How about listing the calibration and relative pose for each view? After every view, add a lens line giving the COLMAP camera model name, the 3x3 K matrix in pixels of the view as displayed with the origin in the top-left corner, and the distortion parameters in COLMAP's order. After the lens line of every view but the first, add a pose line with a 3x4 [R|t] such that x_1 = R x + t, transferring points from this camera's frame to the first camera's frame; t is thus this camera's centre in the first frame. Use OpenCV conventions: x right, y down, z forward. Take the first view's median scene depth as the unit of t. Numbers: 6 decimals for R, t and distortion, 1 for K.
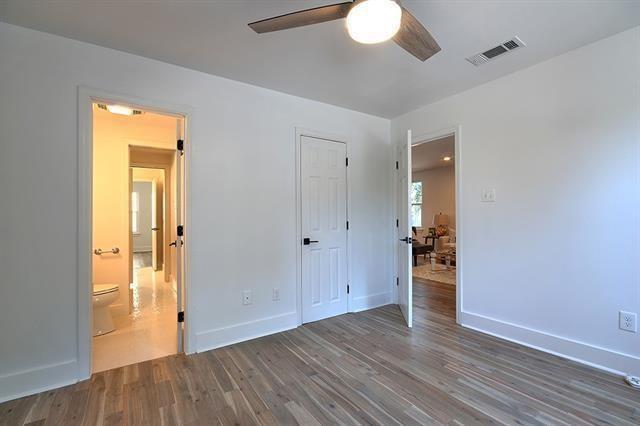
lens RADIAL K [[287.1, 0, 319.2], [0, 287.1, 216.5], [0, 0, 1]] dist [0.013061, 0.000148]
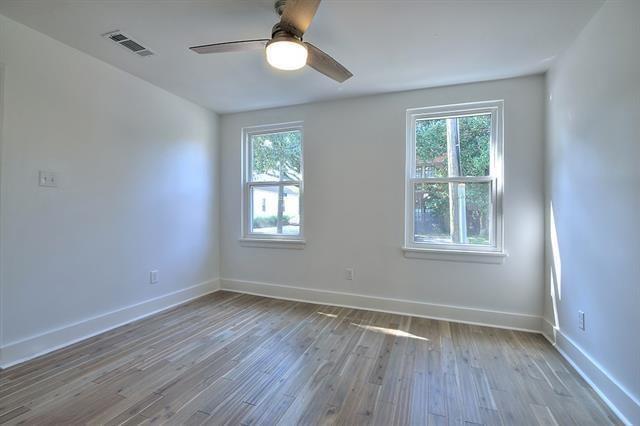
lens RADIAL K [[287.1, 0, 319.2], [0, 287.1, 216.5], [0, 0, 1]] dist [0.013061, 0.000148]
pose [[-0.576011, 0.001150, 0.817441, -0.649910], [-0.007156, 0.999954, -0.006449, 0.041745], [-0.817411, -0.009565, -0.575976, 1.112182]]
